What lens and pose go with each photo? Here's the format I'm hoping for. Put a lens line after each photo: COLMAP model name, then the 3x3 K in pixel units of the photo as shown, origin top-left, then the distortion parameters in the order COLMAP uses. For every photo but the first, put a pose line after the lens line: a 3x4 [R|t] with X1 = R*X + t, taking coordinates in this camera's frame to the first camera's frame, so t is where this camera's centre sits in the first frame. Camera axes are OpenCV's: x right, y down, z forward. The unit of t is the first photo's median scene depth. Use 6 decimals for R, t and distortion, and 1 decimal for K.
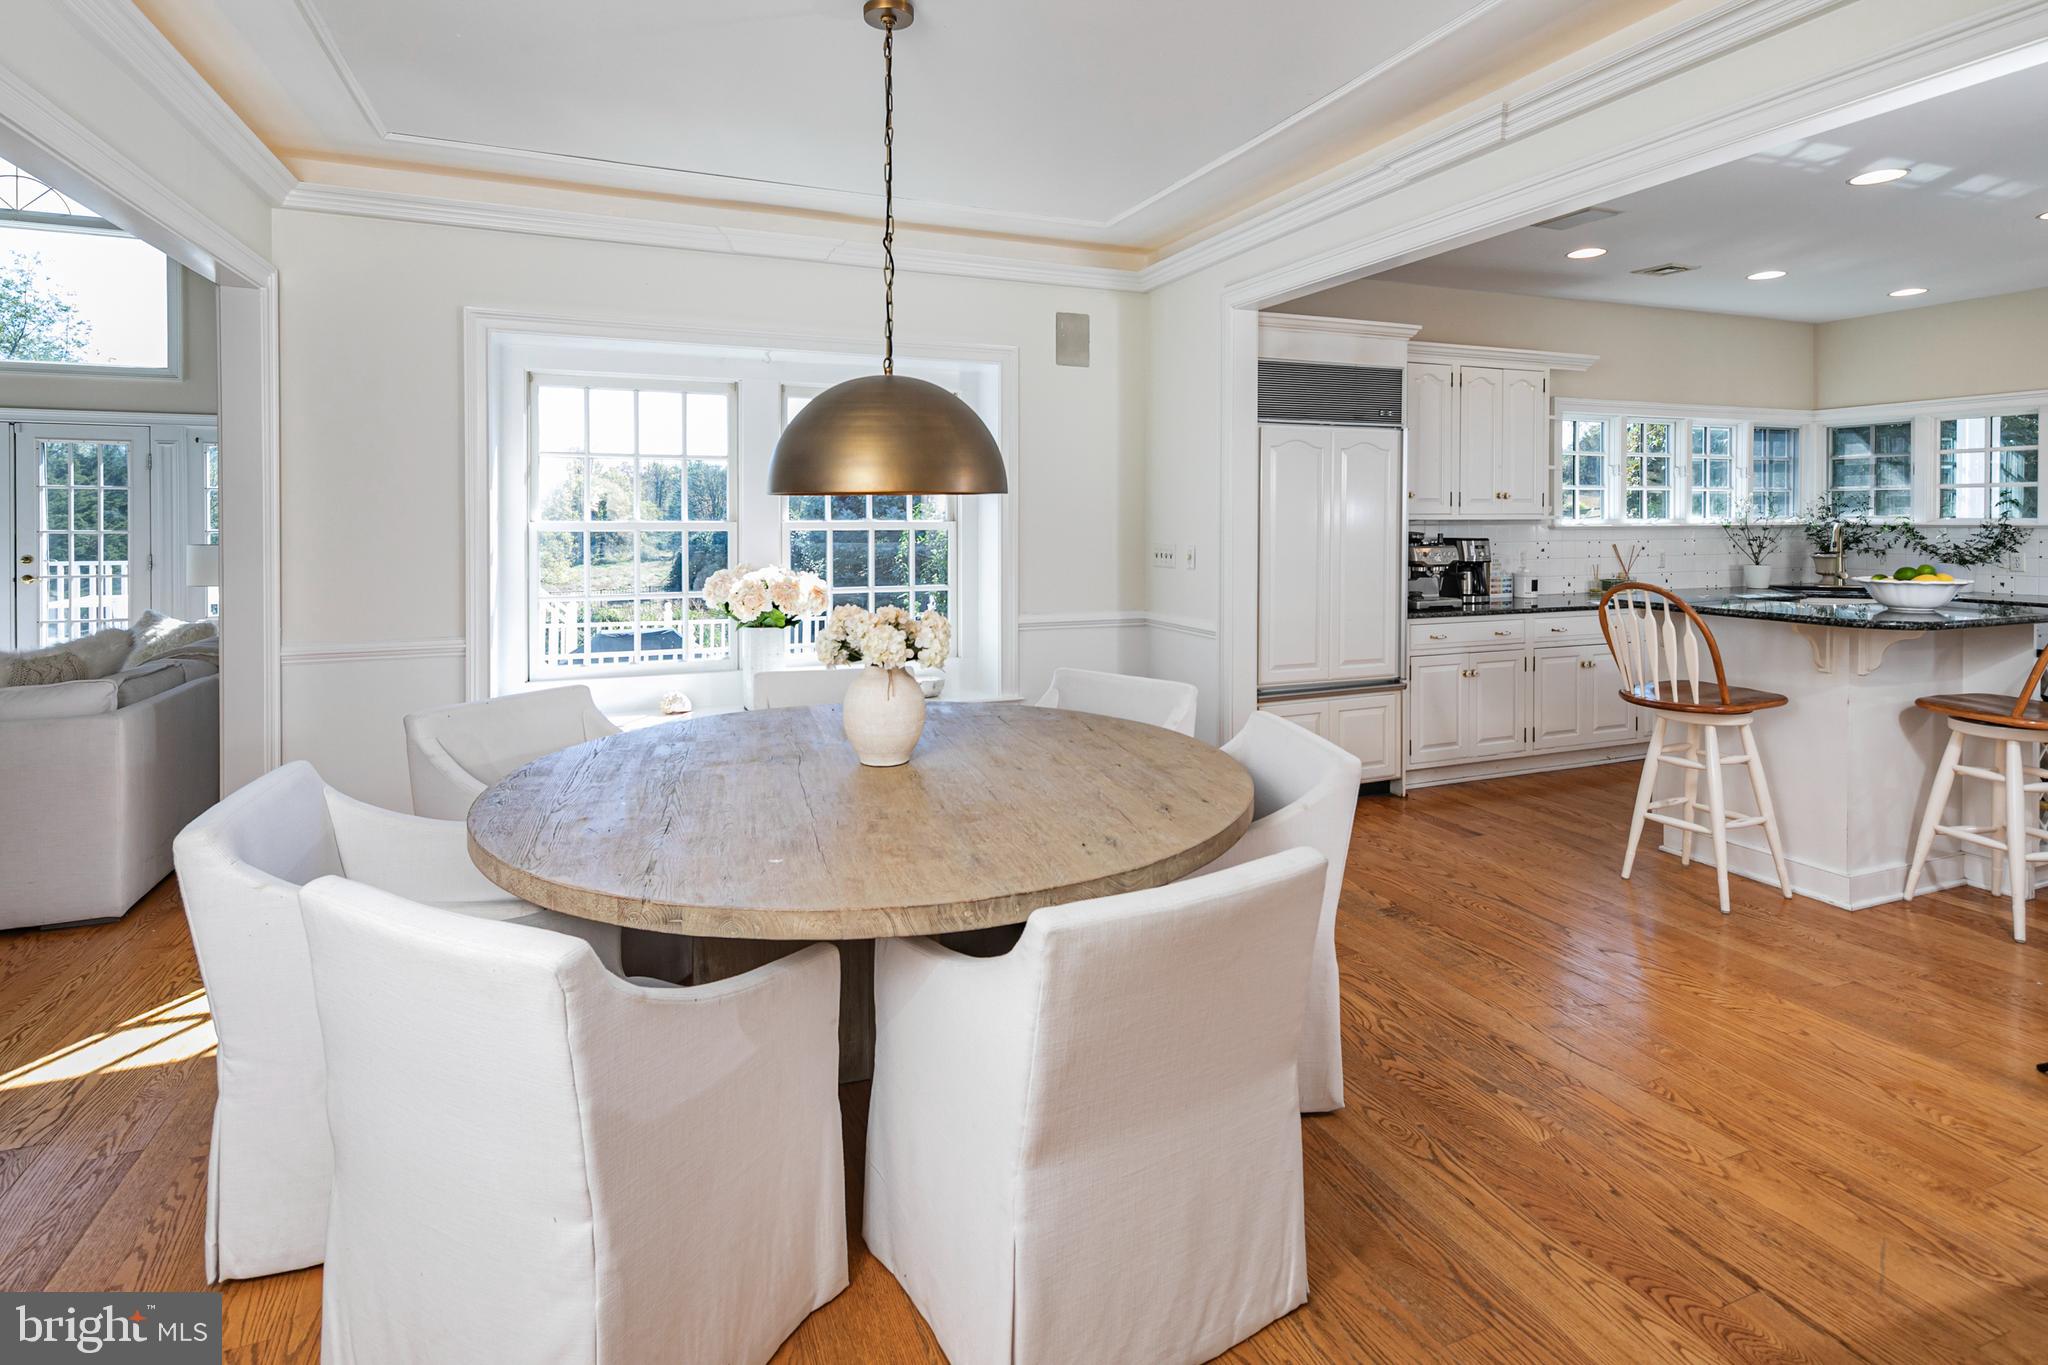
lens RADIAL K [[981.9, 0, 1027.0], [0, 981.9, 533.2], [0, 0, 1]] dist [0.001920, 0.000014]
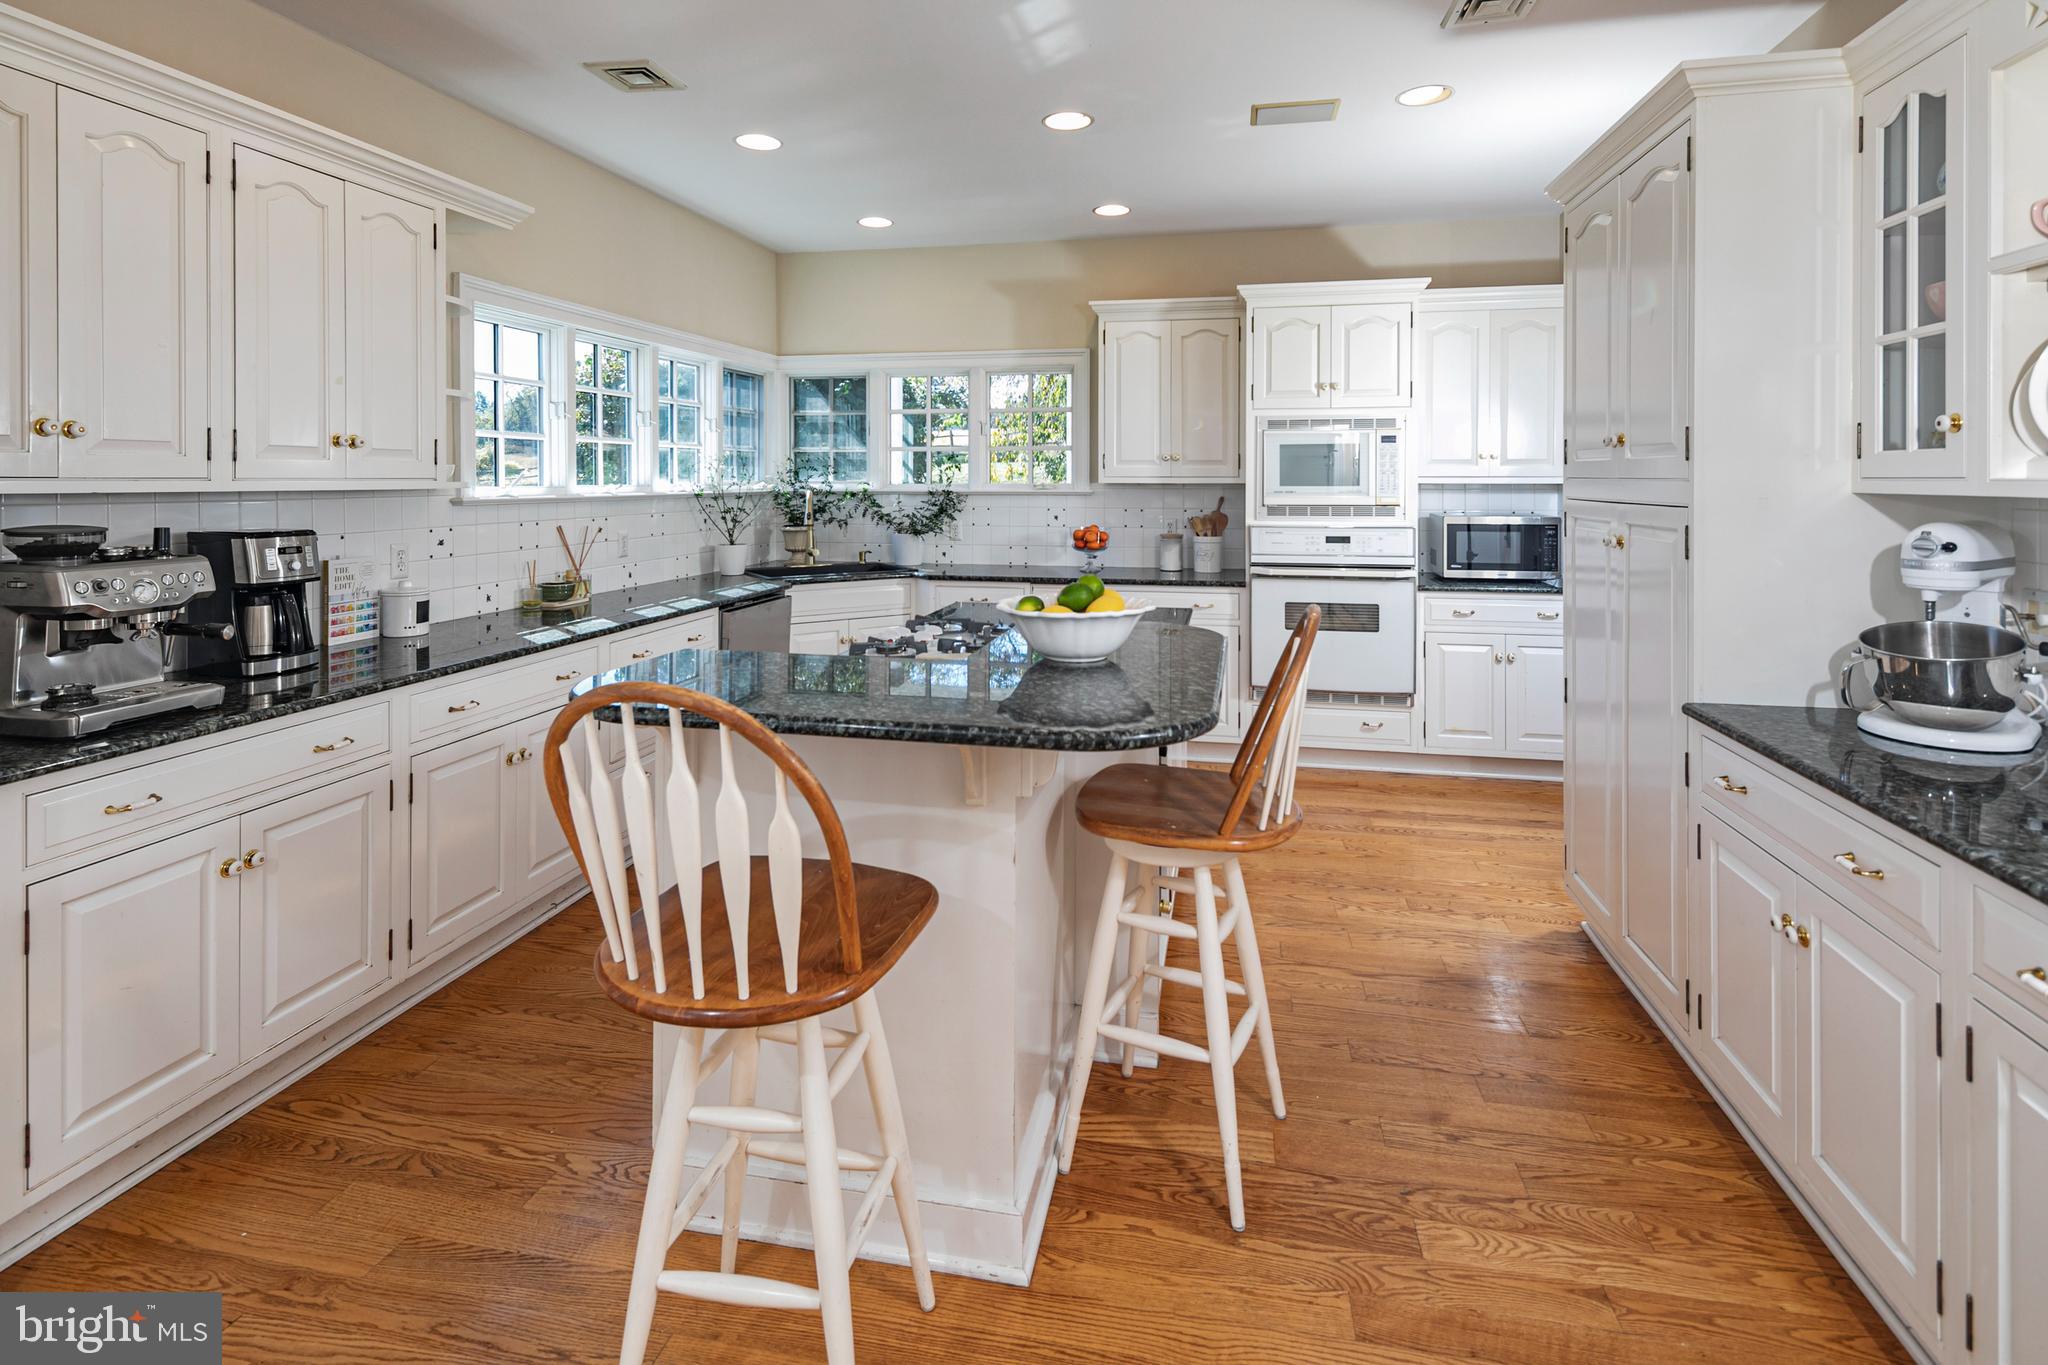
lens RADIAL K [[1026.7, 0, 1022.3], [0, 1026.7, 483.9], [0, 0, 1]] dist [0.001743, 0.000260]
pose [[0.563584, -0.001385, 0.826057, 0.206857], [0.009818, 0.999939, -0.005023, -0.009081], [-0.826000, 0.010941, 0.563564, 0.358895]]
